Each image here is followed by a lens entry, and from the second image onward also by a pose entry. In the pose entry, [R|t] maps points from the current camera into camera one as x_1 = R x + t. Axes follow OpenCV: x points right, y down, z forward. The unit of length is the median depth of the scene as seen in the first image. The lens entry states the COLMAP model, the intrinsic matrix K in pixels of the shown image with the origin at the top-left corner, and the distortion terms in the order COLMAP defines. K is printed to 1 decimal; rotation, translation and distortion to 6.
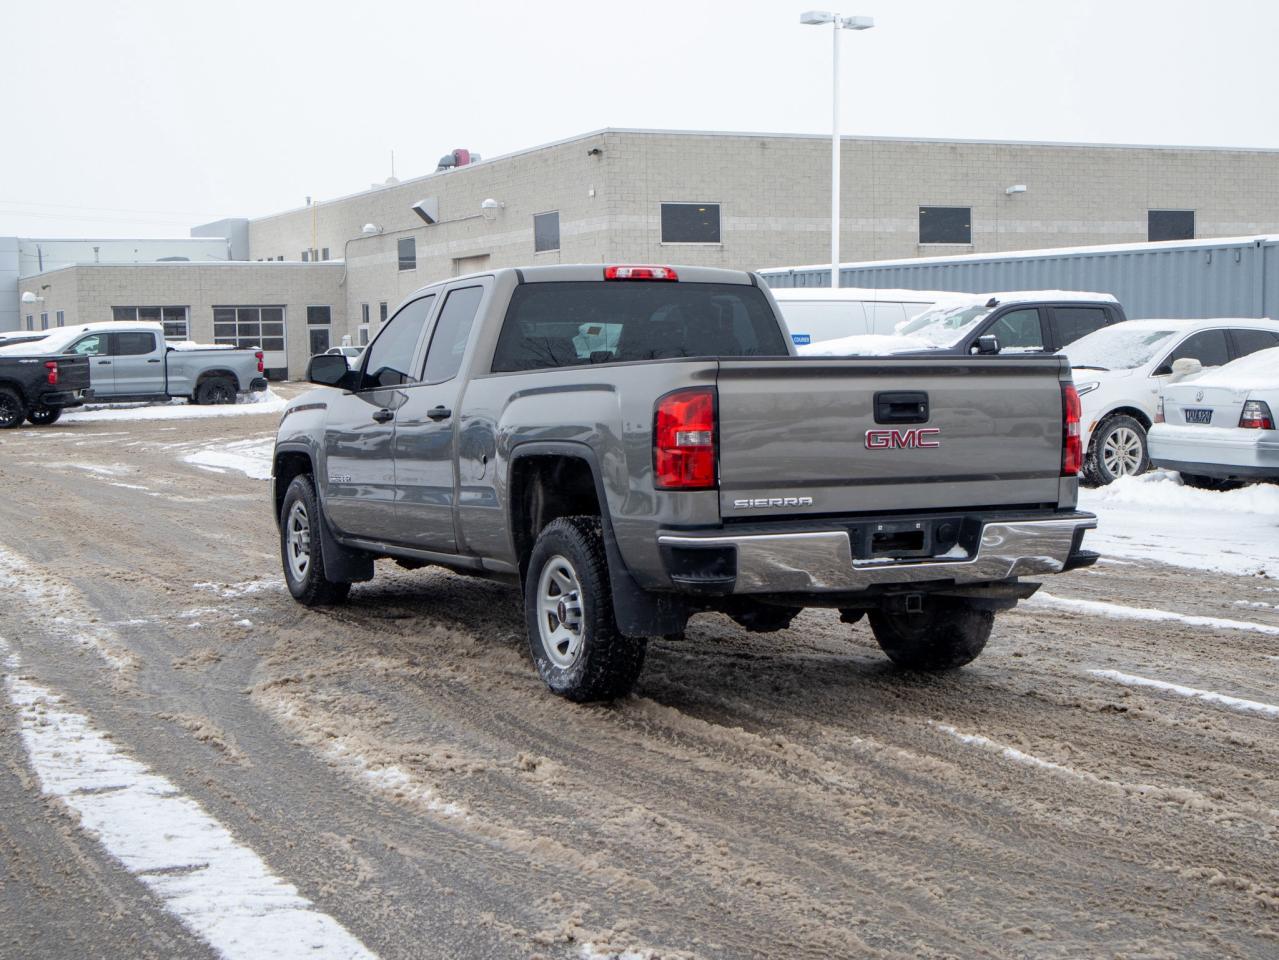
lens RADIAL K [[1886.6, 0, 645.0], [0, 1886.6, 545.1], [0, 0, 1]] dist [-0.012093, 0.000000]
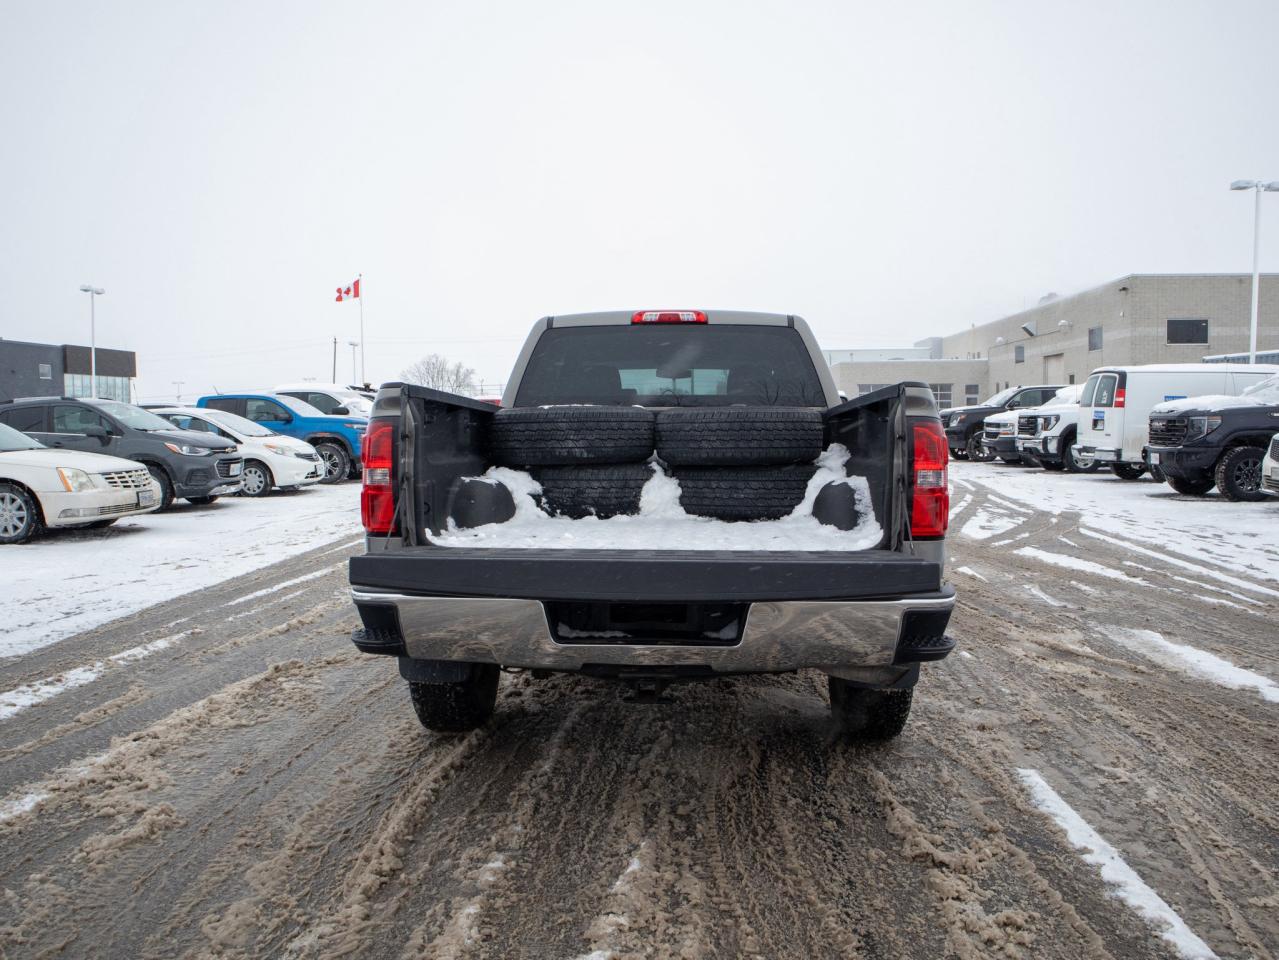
lens RADIAL K [[1002.3, 0, 644.9], [0, 1002.3, 520.8], [0, 0, 1]] dist [-0.120014, 0.060444]
pose [[0.870988, 0.056276, -0.488071, 0.268953], [-0.052038, 0.998397, 0.022254, -0.039617], [0.488541, 0.006015, 0.872520, 0.494218]]
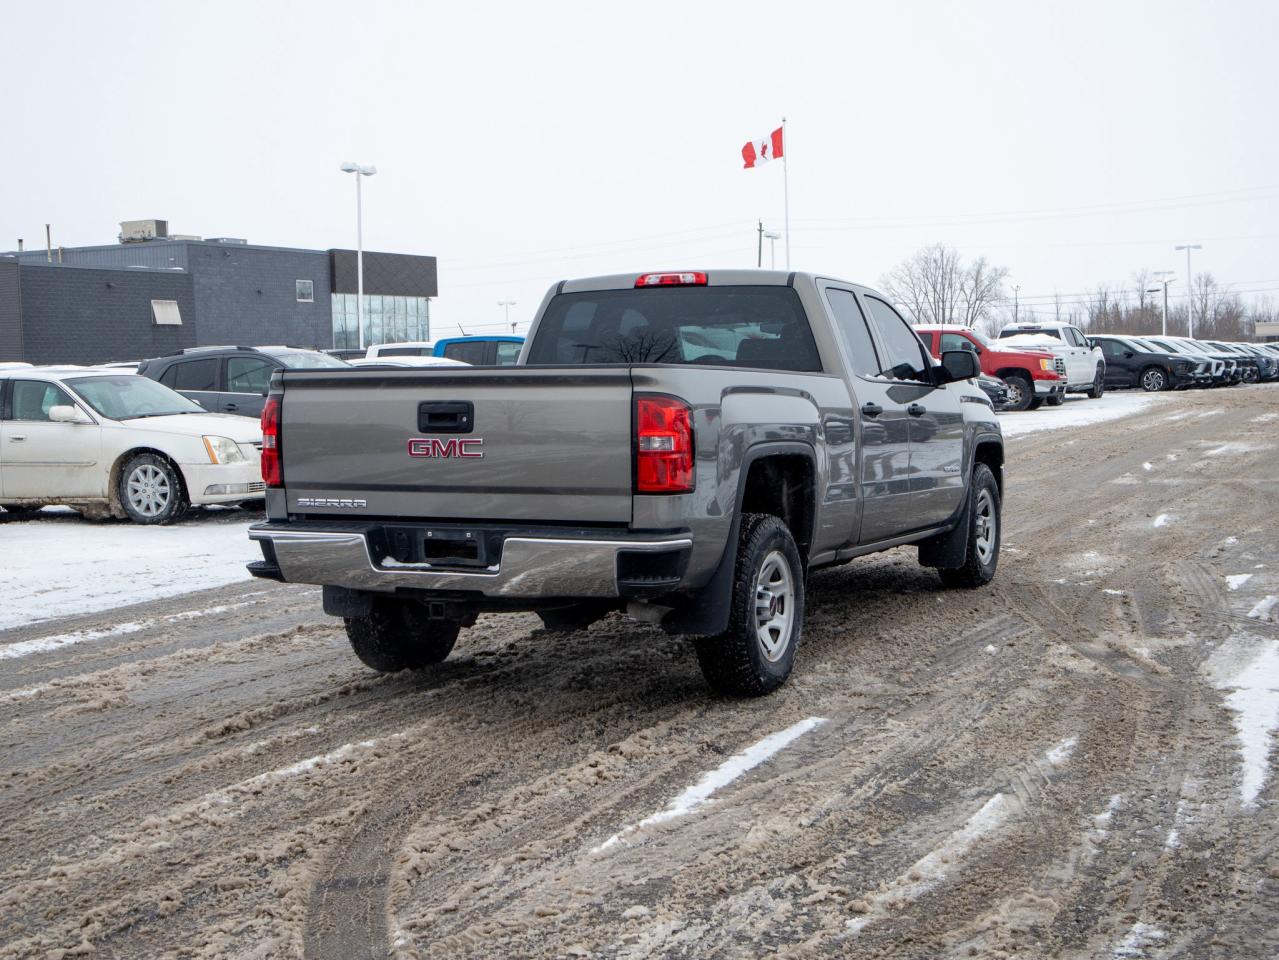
lens RADIAL K [[1734.2, 0, 676.4], [0, 1734.2, 541.2], [0, 0, 1]] dist [-0.004516, 0.000000]
pose [[0.648809, 0.075253, -0.757221, 0.727466], [-0.061041, 0.997038, 0.046784, -0.045273], [0.758499, 0.015868, 0.651481, 0.382835]]
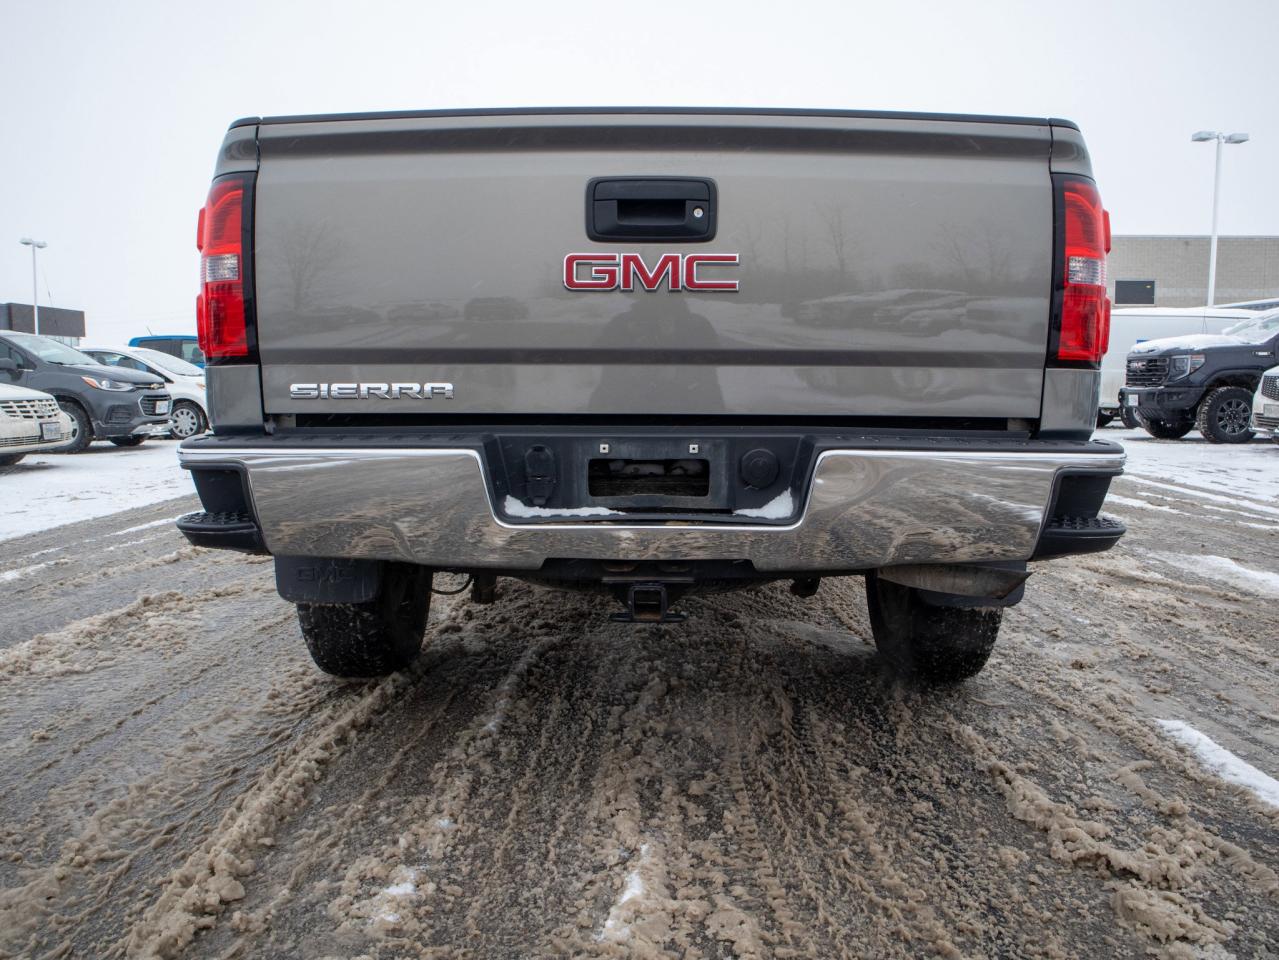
lens RADIAL K [[979.5, 0, 640.3], [0, 979.5, 506.4], [0, 0, 1]] dist [-0.109704, 0.057678]
pose [[0.891299, 0.066392, -0.448528, 0.199189], [-0.052084, 0.997665, 0.044176, -0.004548], [0.450414, -0.016013, 0.892676, 0.602522]]
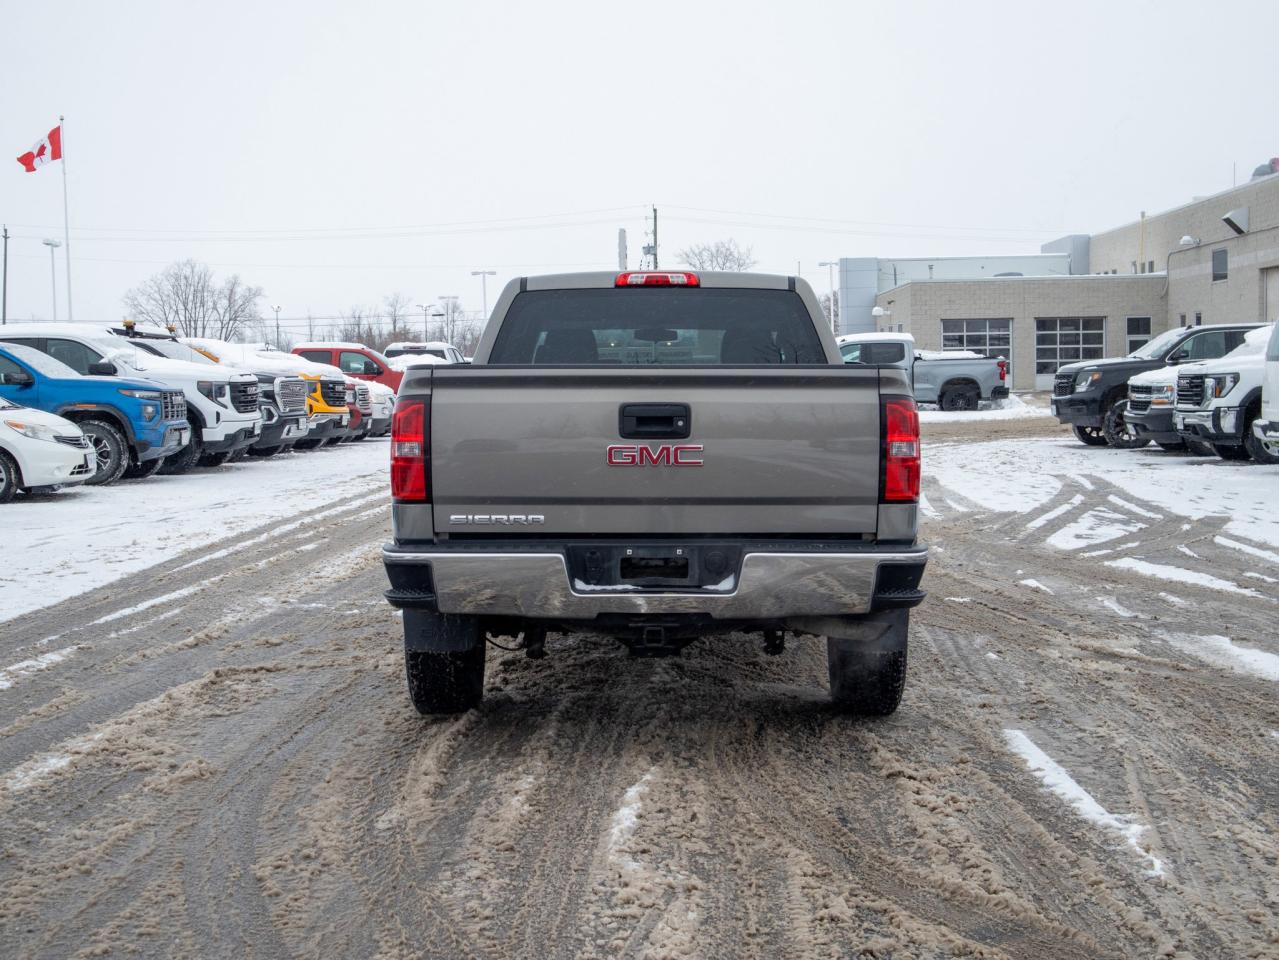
lens RADIAL K [[1773.6, 0, 665.0], [0, 1773.6, 550.7], [0, 0, 1]] dist [0.004181, 0.000000]
pose [[0.895435, 0.048954, -0.442493, 0.409554], [-0.047107, 0.998775, 0.015171, -0.018576], [0.442693, 0.007260, 0.896644, 0.184616]]
